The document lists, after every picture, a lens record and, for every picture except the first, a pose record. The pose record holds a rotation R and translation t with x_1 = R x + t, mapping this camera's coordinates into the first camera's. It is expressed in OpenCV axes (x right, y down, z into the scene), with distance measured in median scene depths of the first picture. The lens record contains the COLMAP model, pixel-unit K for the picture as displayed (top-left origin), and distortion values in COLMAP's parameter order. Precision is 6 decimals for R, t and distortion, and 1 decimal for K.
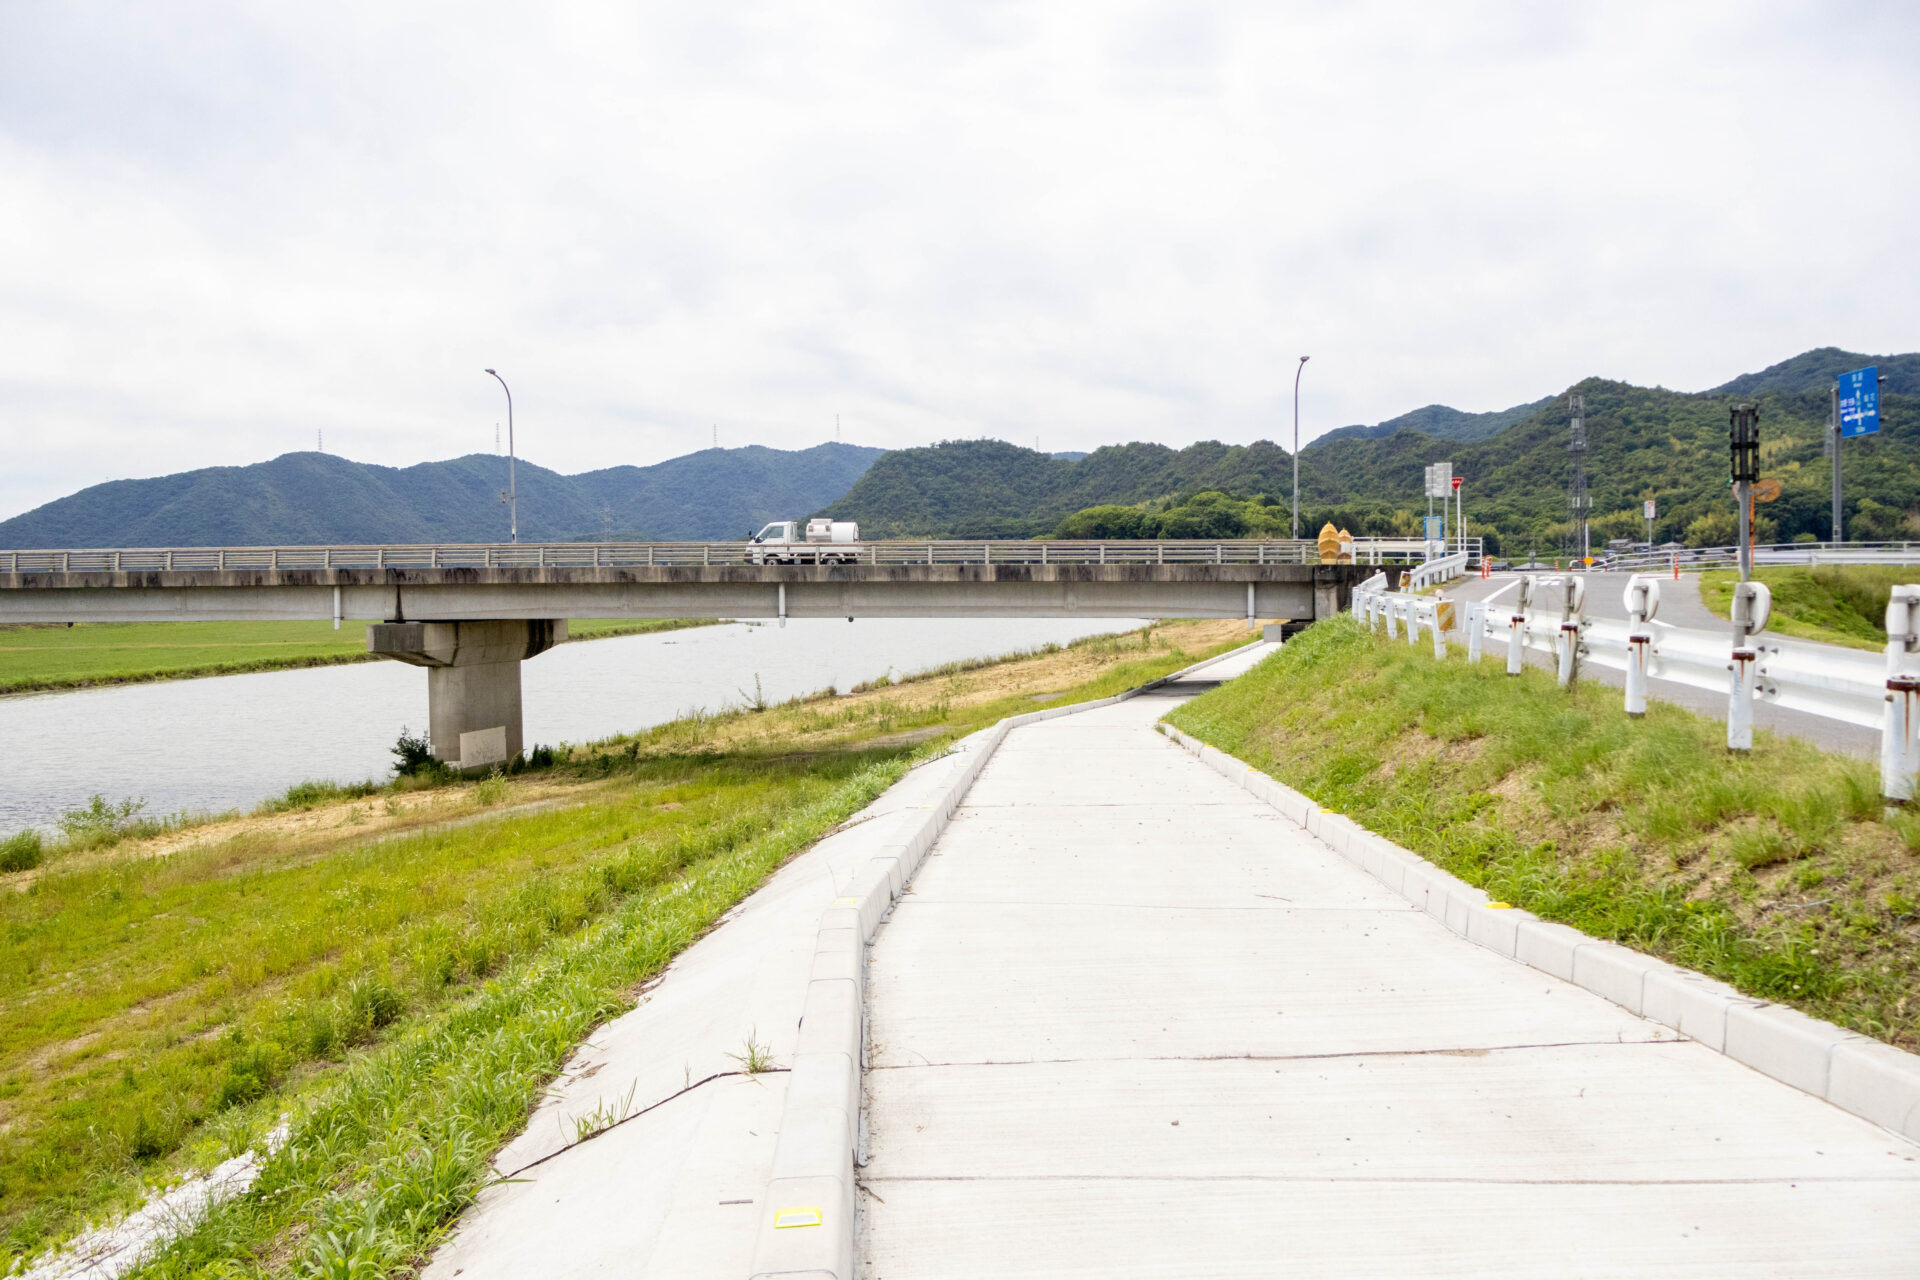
lens RADIAL K [[1606.5, 0, 960.0], [0, 1606.5, 640.0], [0, 0, 1]] dist [-0.001616, 0.006729]
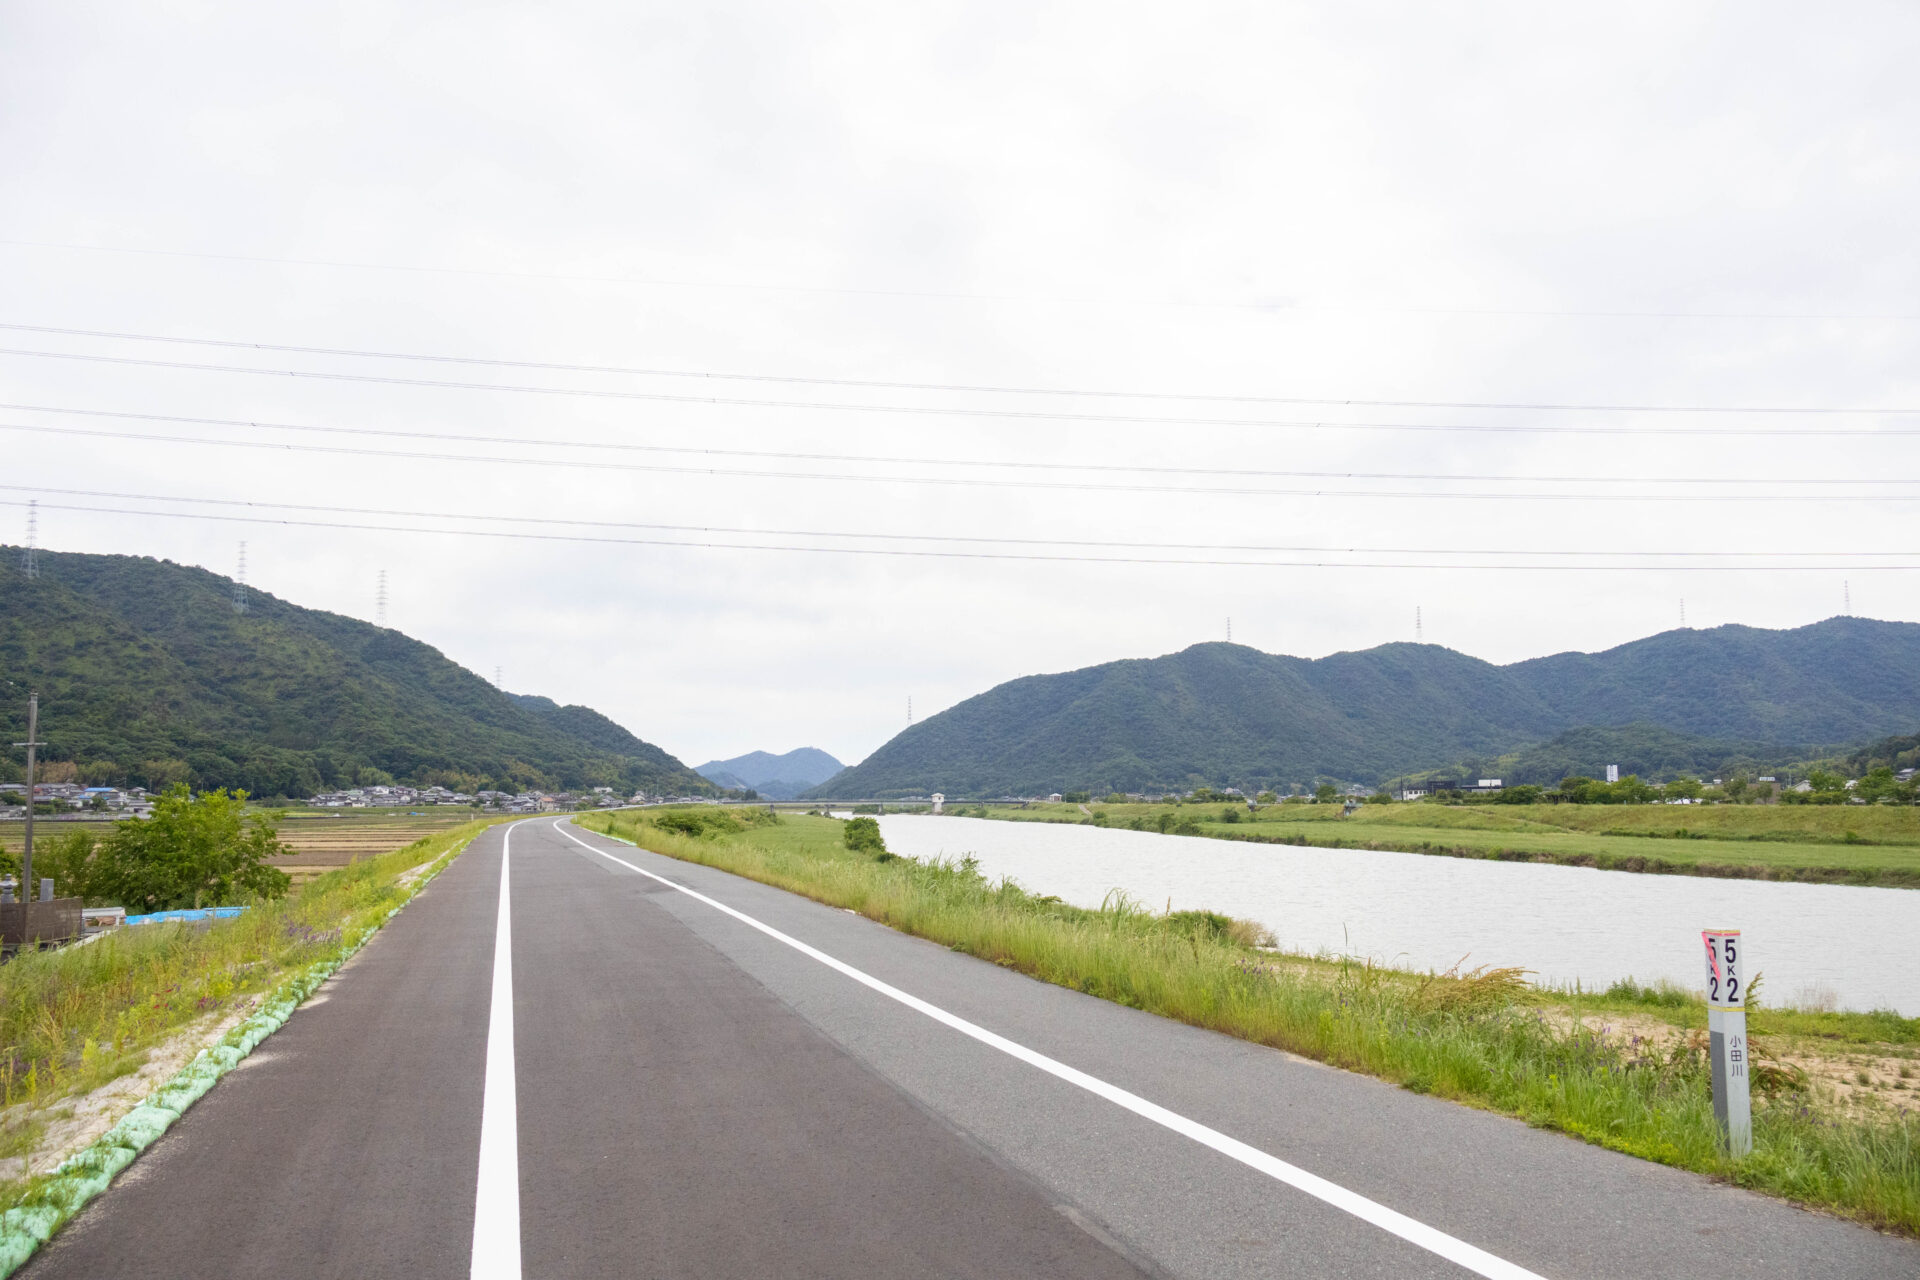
lens RADIAL K [[1595.9, 0, 960.0], [0, 1595.9, 640.0], [0, 0, 1]] dist [-0.010122, -0.008840]
pose [[0.869063, -0.033080, -0.493593, -0.095647], [-0.032057, 0.991899, -0.122917, -0.004103], [0.493661, 0.122645, 0.860963, 0.169276]]
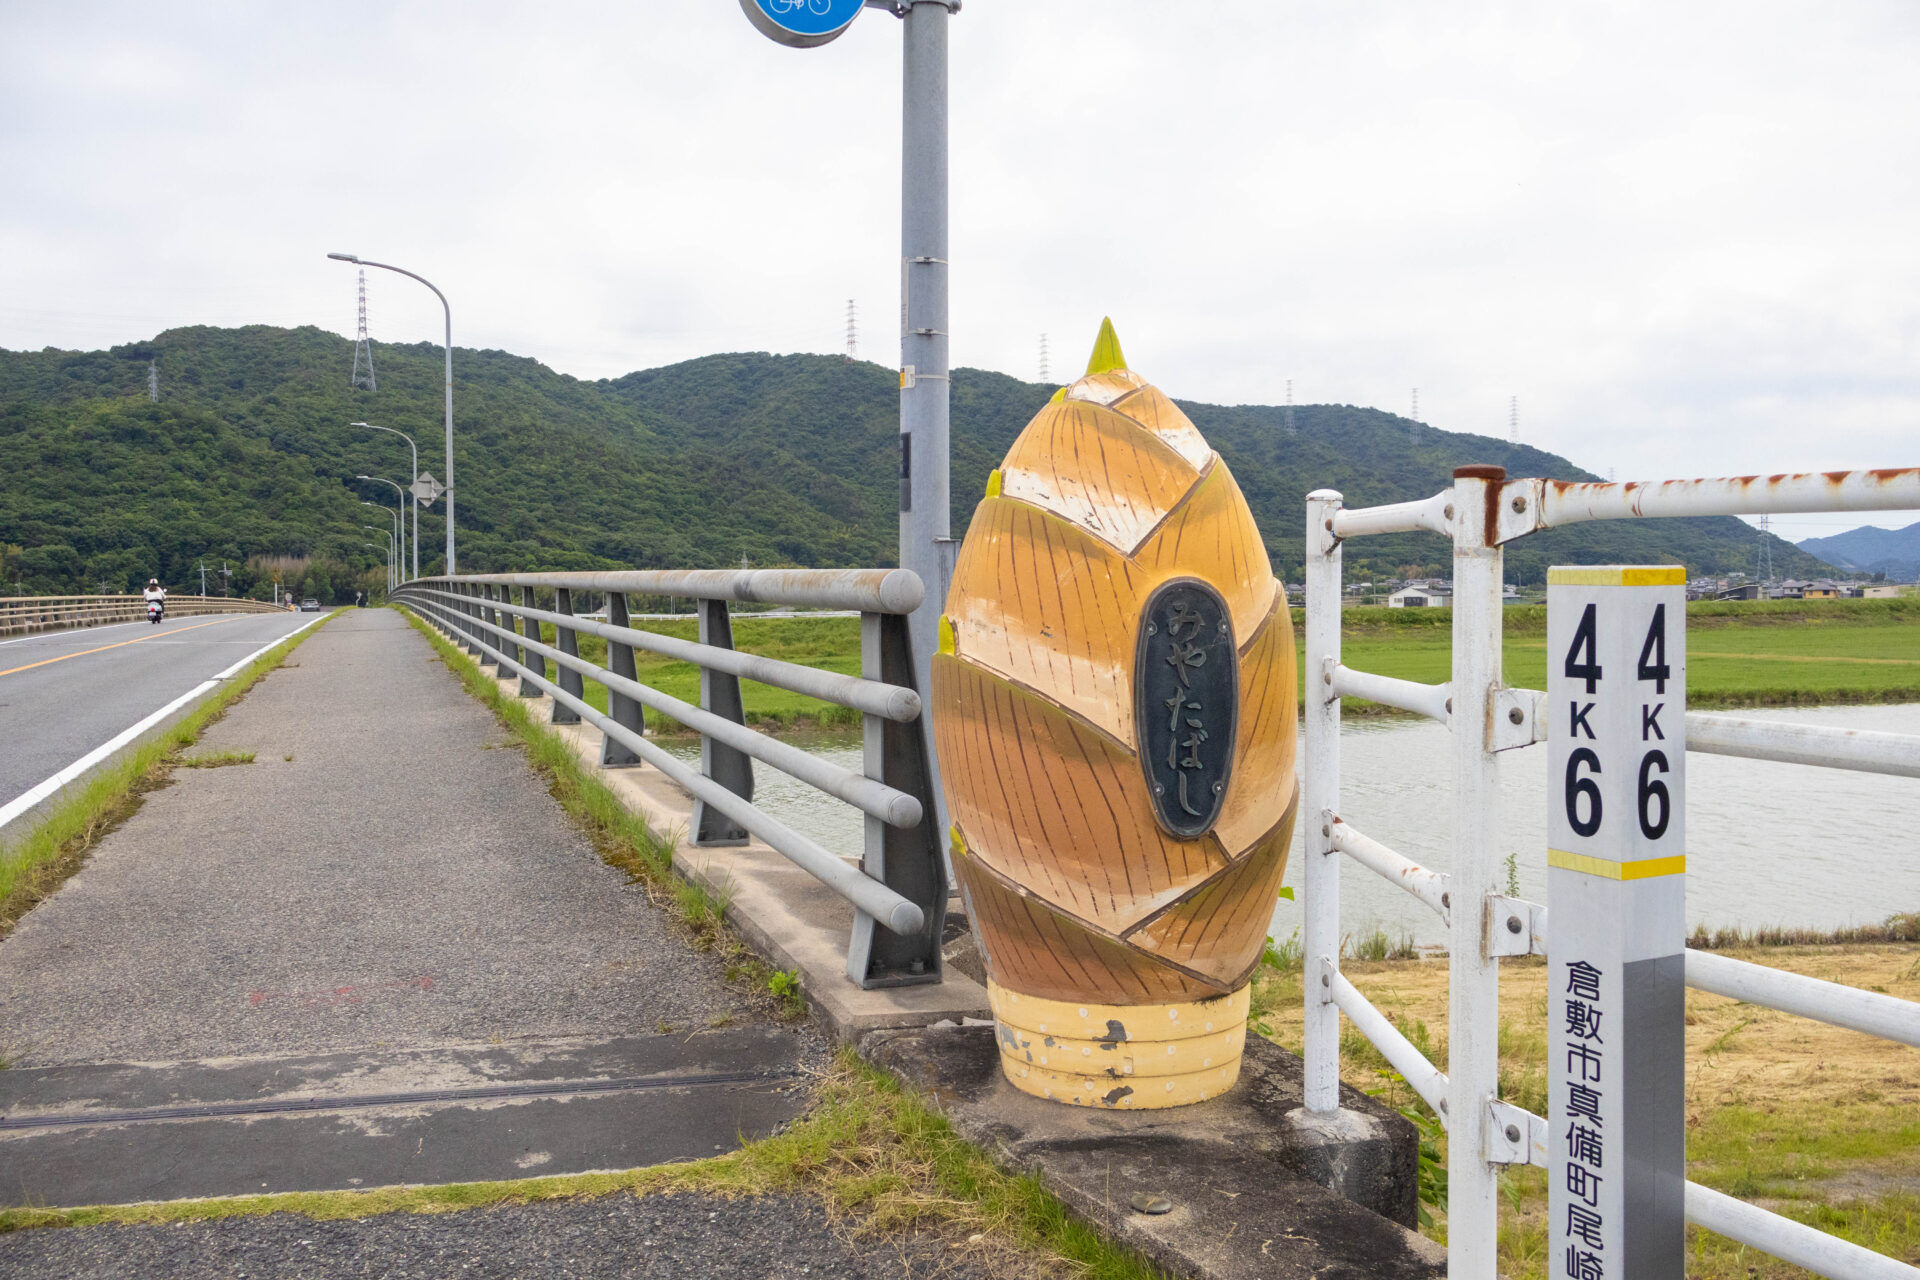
lens RADIAL K [[1621.7, 0, 844.3], [0, 1621.7, 586.5], [0, 0, 1]] dist [-0.002958, -0.011411]
pose [[0.359149, 0.009510, -0.933232, 0.005315], [-0.027989, 0.999608, -0.000585, -0.001196], [0.932860, 0.026331, 0.359274, 0.019856]]
